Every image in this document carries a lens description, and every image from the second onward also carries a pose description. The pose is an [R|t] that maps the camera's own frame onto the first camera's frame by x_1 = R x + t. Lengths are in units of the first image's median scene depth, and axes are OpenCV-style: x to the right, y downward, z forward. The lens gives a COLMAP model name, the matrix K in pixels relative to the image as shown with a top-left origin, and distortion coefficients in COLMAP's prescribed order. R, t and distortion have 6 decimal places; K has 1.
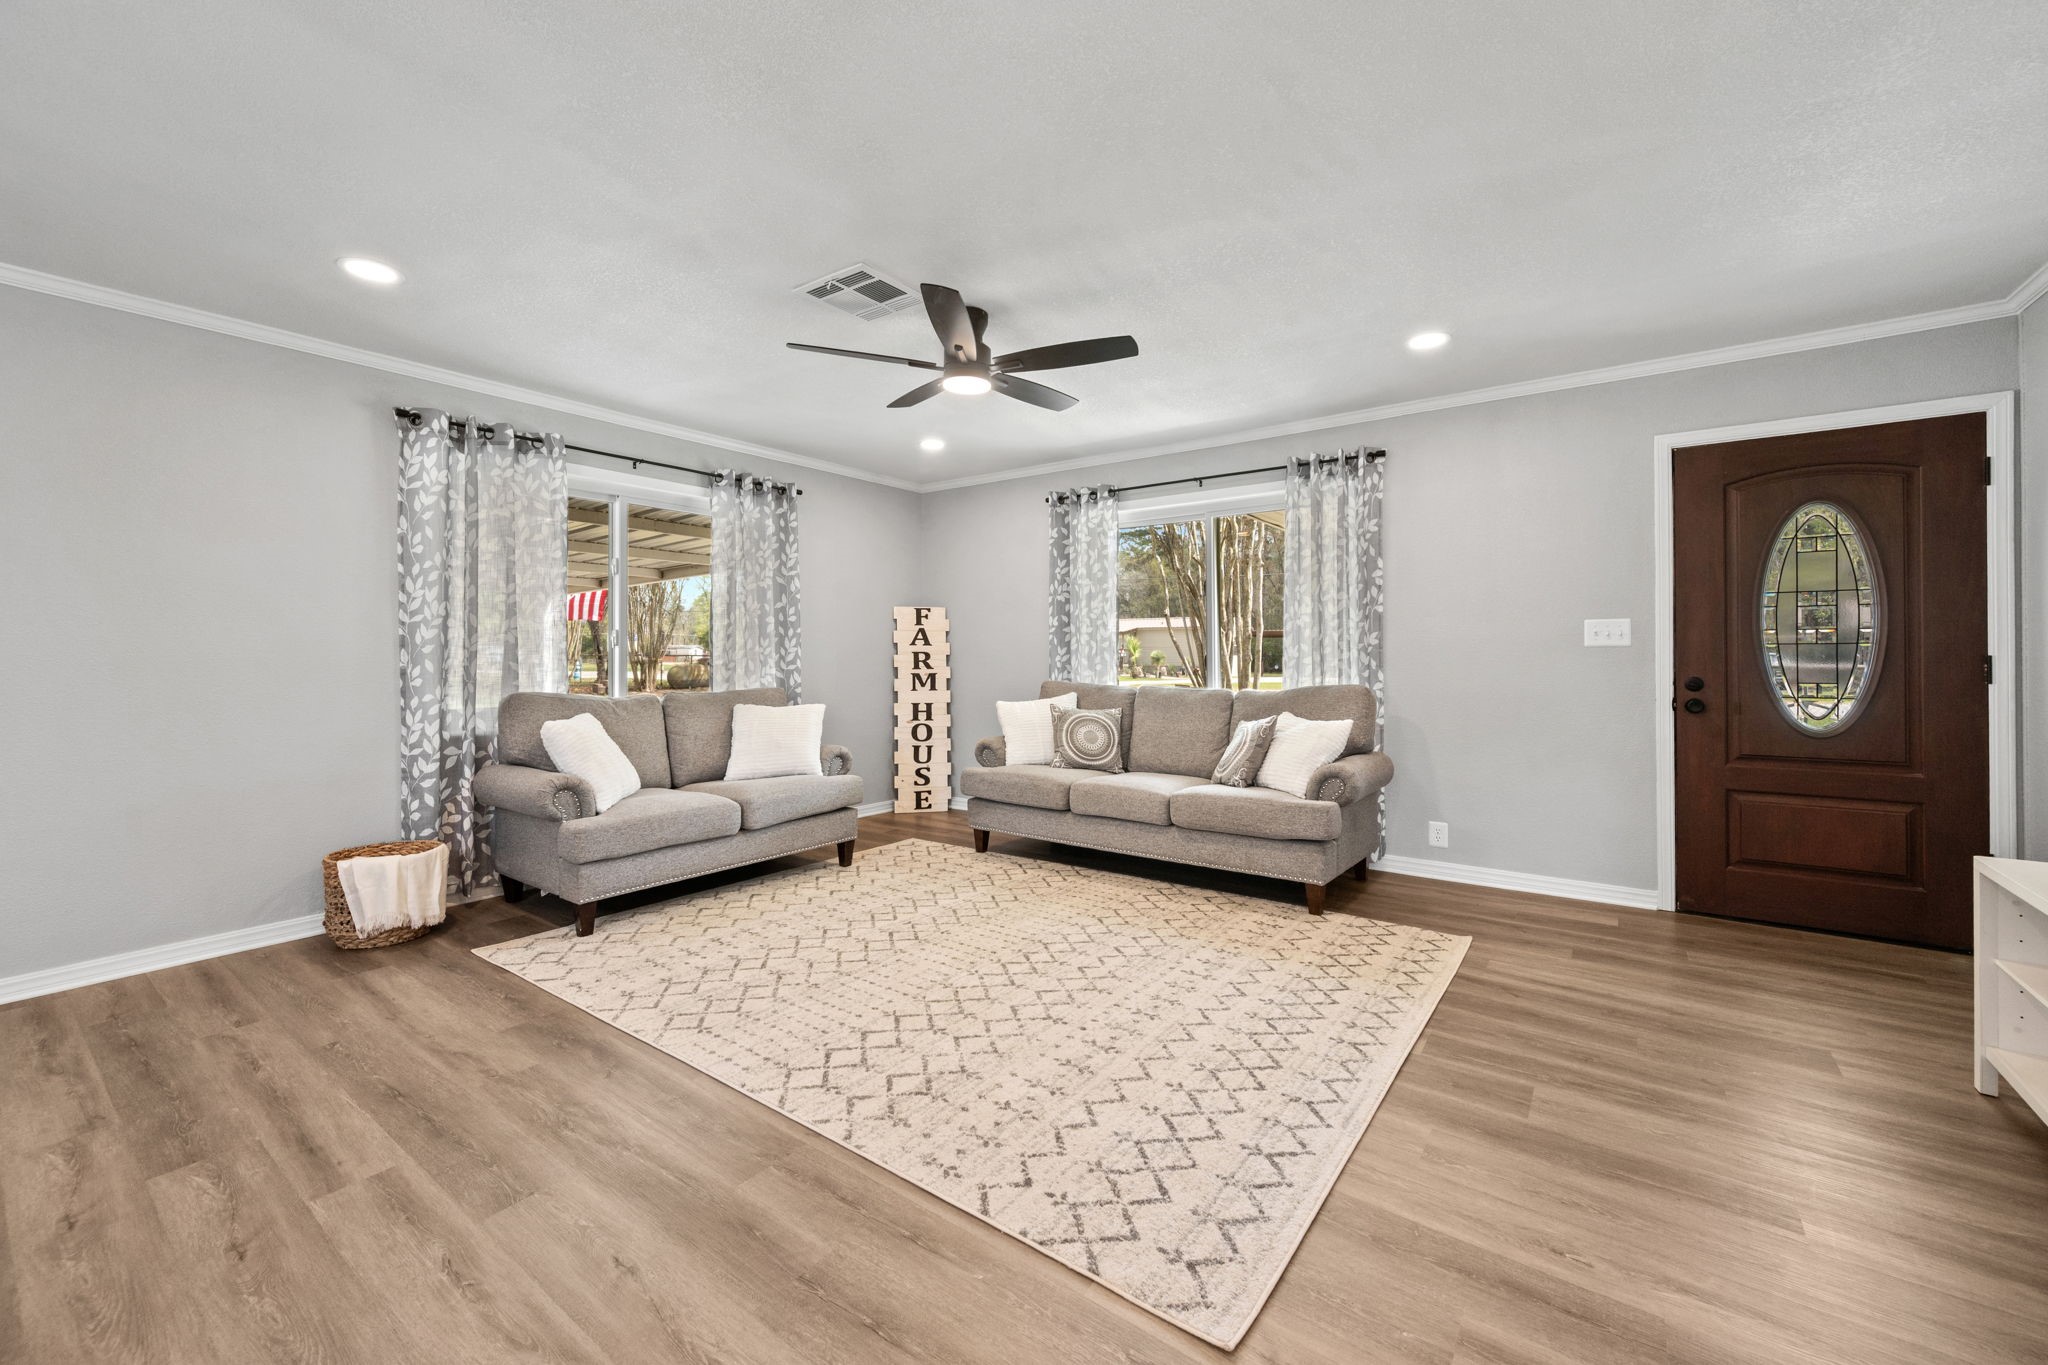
lens RADIAL K [[813.1, 0, 1024.7], [0, 813.1, 648.2], [0, 0, 1]] dist [-0.001368, -0.000294]
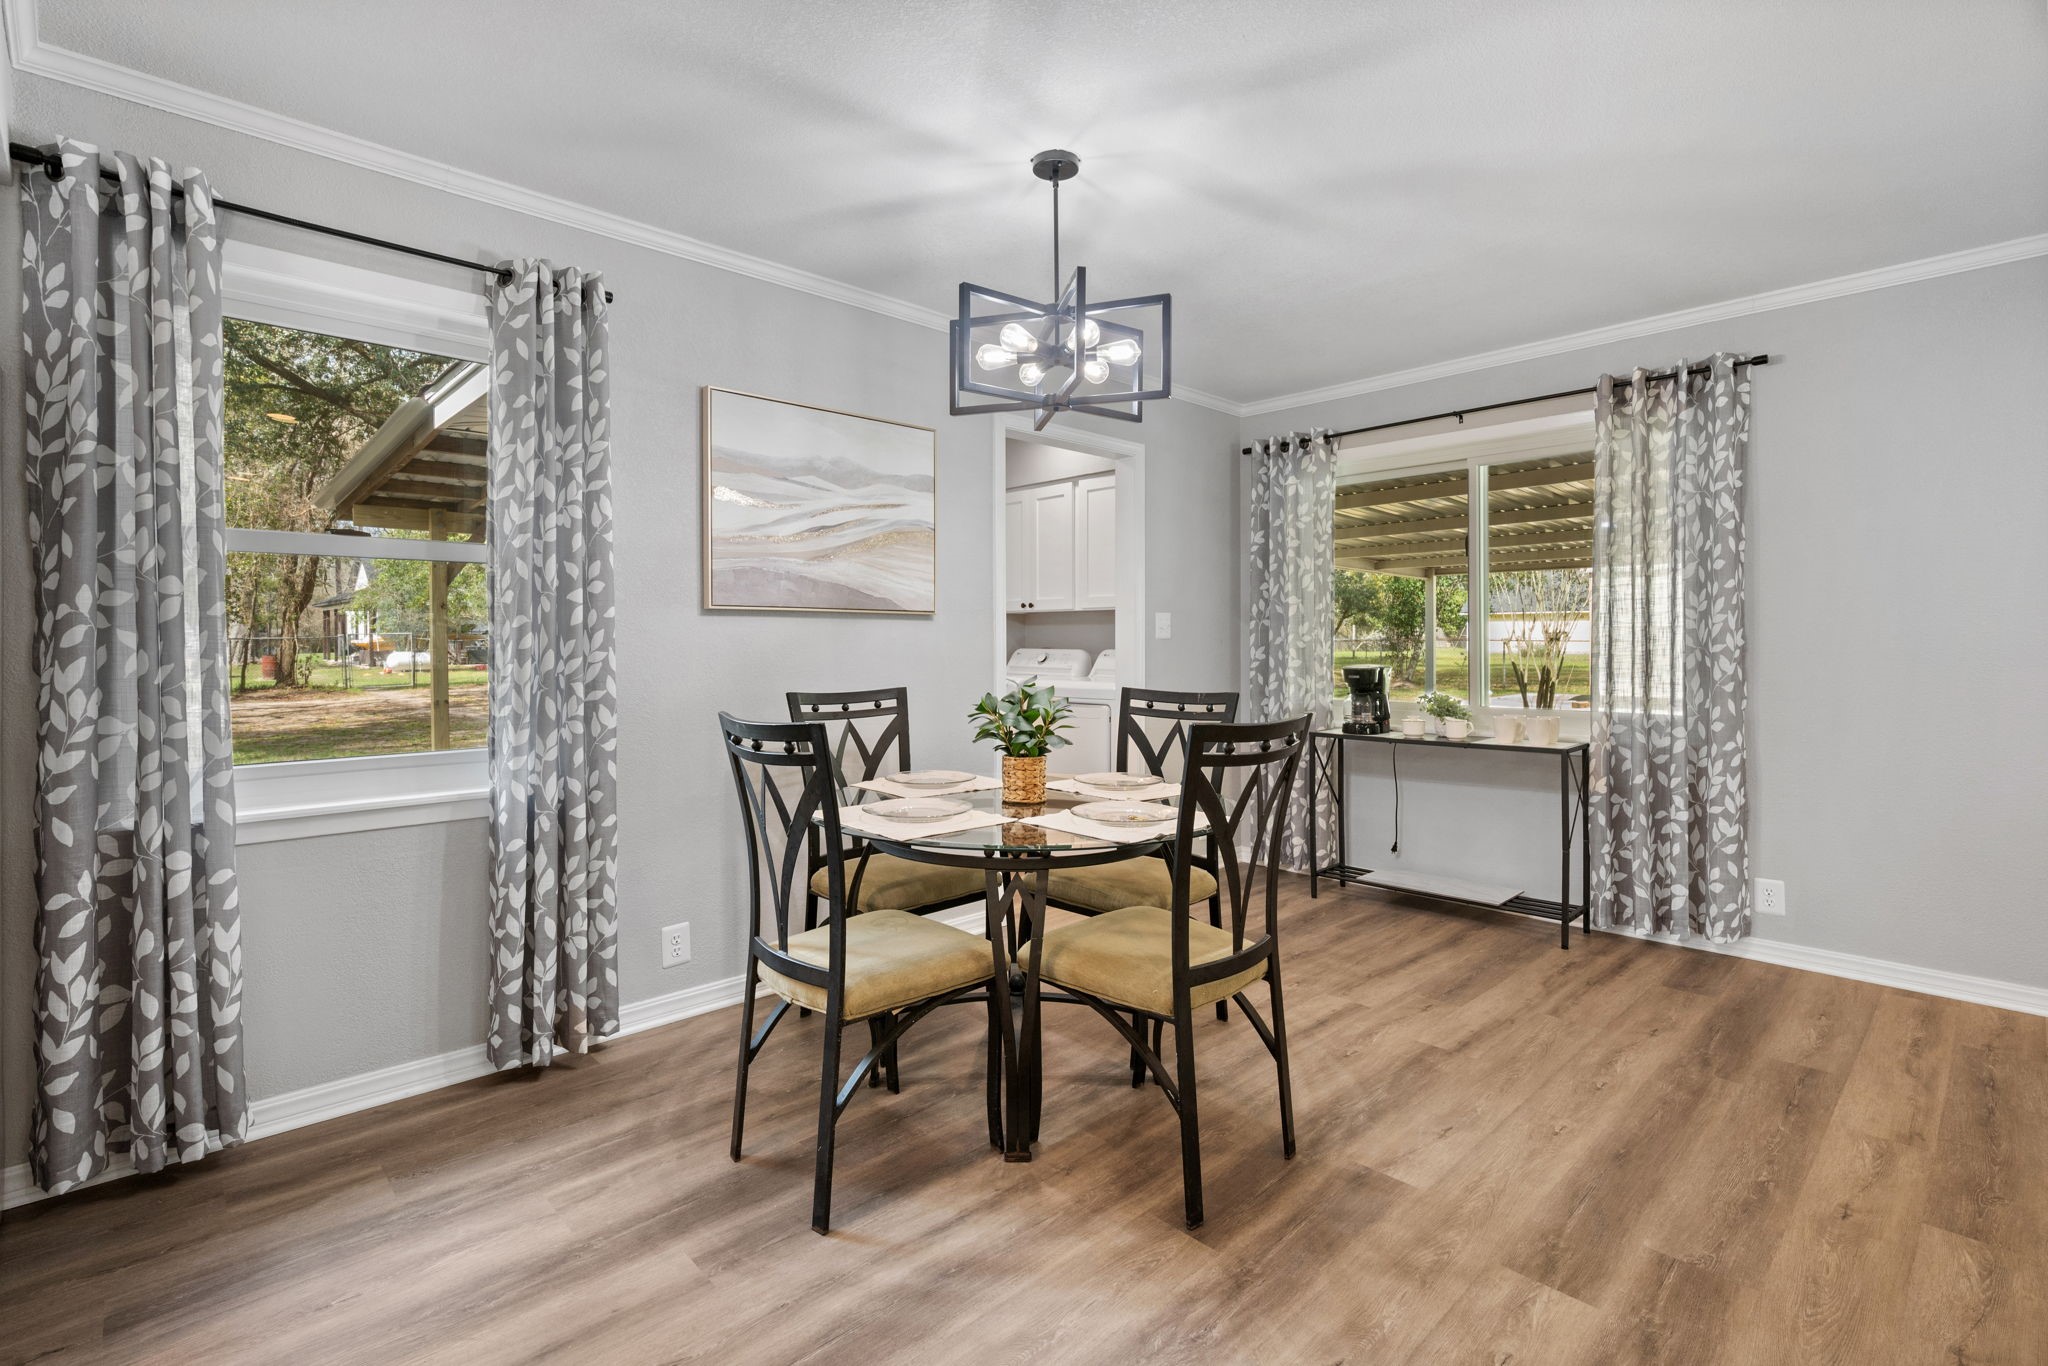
lens RADIAL K [[943.3, 0, 1035.0], [0, 943.3, 642.2], [0, 0, 1]] dist [0.000849, -0.000250]
pose [[-0.172659, 0.005520, -0.984966, 0.092214], [0.007780, 0.999961, 0.004240, -0.011311], [0.984951, -0.006931, -0.172695, 0.117187]]
